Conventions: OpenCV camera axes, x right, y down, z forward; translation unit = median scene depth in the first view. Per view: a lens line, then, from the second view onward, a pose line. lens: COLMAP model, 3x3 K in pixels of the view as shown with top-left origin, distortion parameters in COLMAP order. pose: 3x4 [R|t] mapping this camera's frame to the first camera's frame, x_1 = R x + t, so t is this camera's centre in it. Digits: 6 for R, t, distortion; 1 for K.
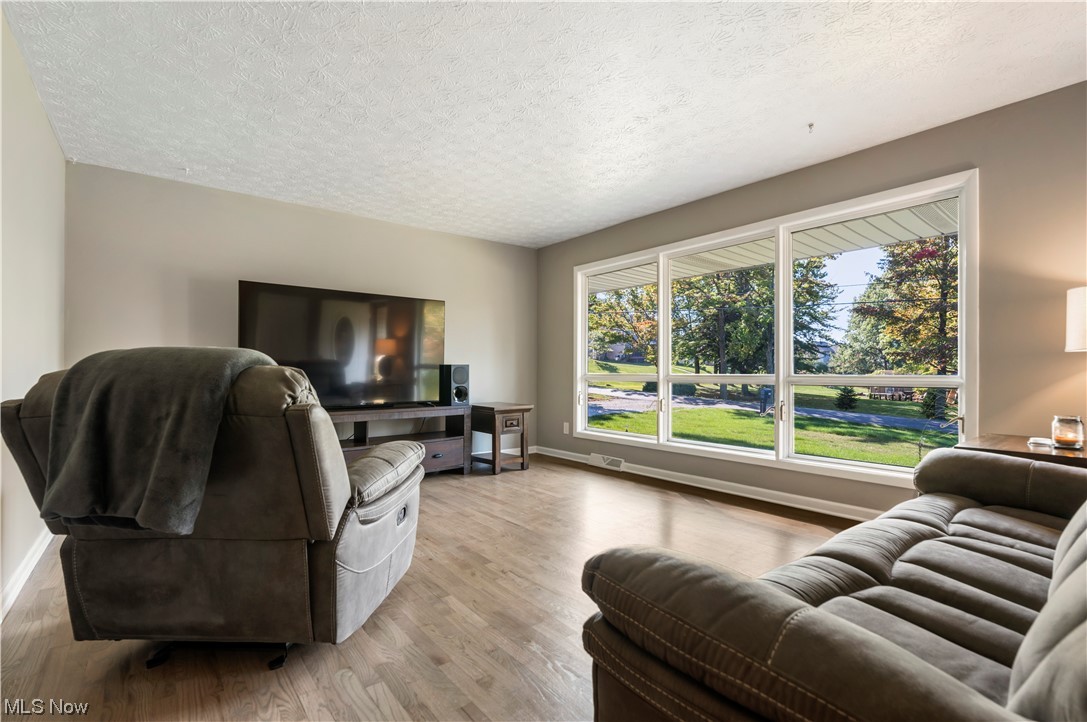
lens RADIAL K [[502.2, 0, 546.9], [0, 502.2, 369.4], [0, 0, 1]] dist [-0.000907, -0.000129]
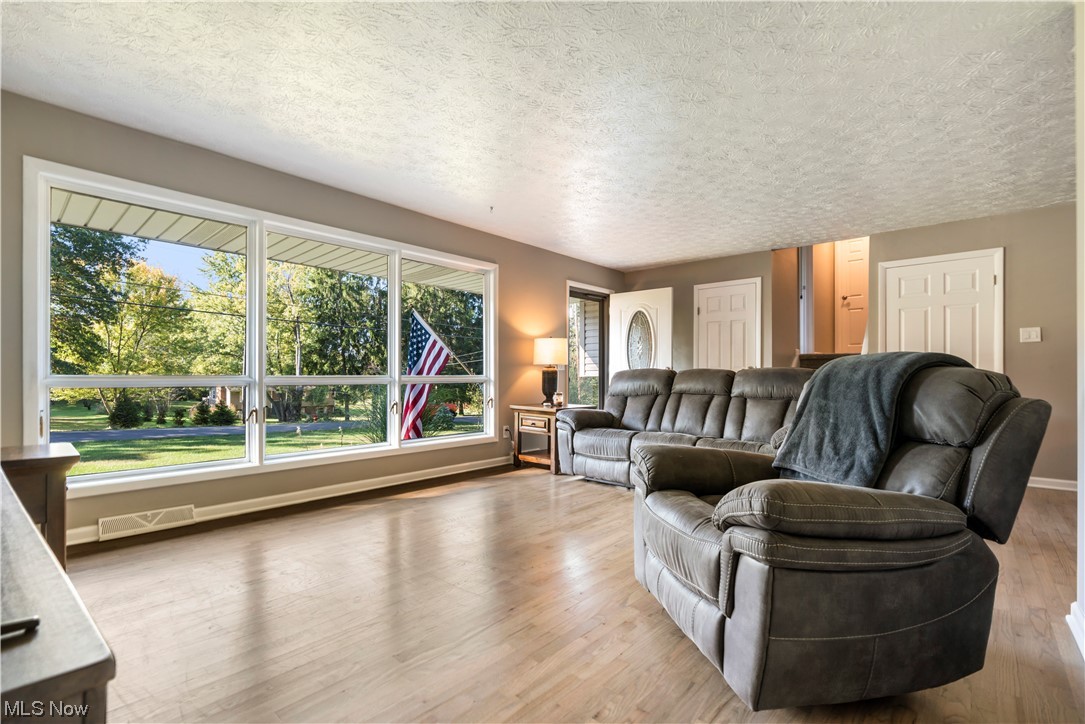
lens RADIAL K [[494.1, 0, 544.0], [0, 494.1, 377.0], [0, 0, 1]] dist [-0.002341, -0.000145]
pose [[-0.176069, -0.006643, 0.984355, -0.953924], [-0.005851, 0.999967, 0.005702, 0.006672], [-0.984360, -0.004756, -0.176102, 1.108435]]
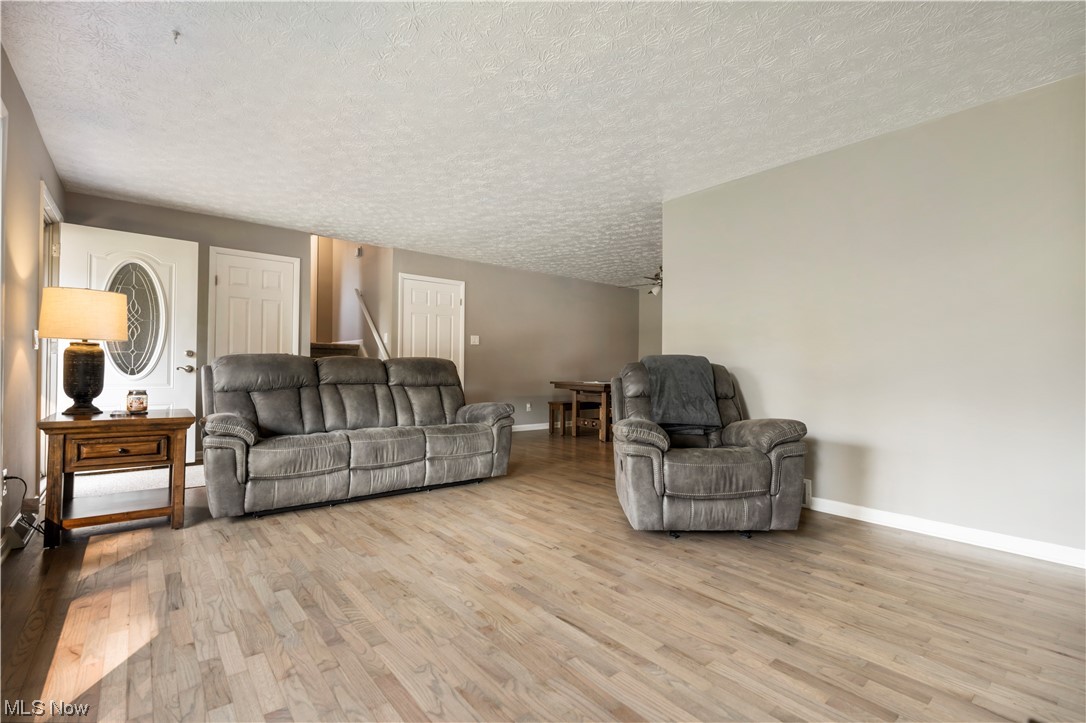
lens RADIAL K [[487.9, 0, 540.3], [0, 487.9, 367.4], [0, 0, 1]] dist [-0.003041, 0.000258]
pose [[-0.999642, -0.012729, -0.023514, -0.018605], [-0.012609, 0.999907, -0.005208, 0.019250], [0.023578, -0.004910, -0.999710, 1.759885]]
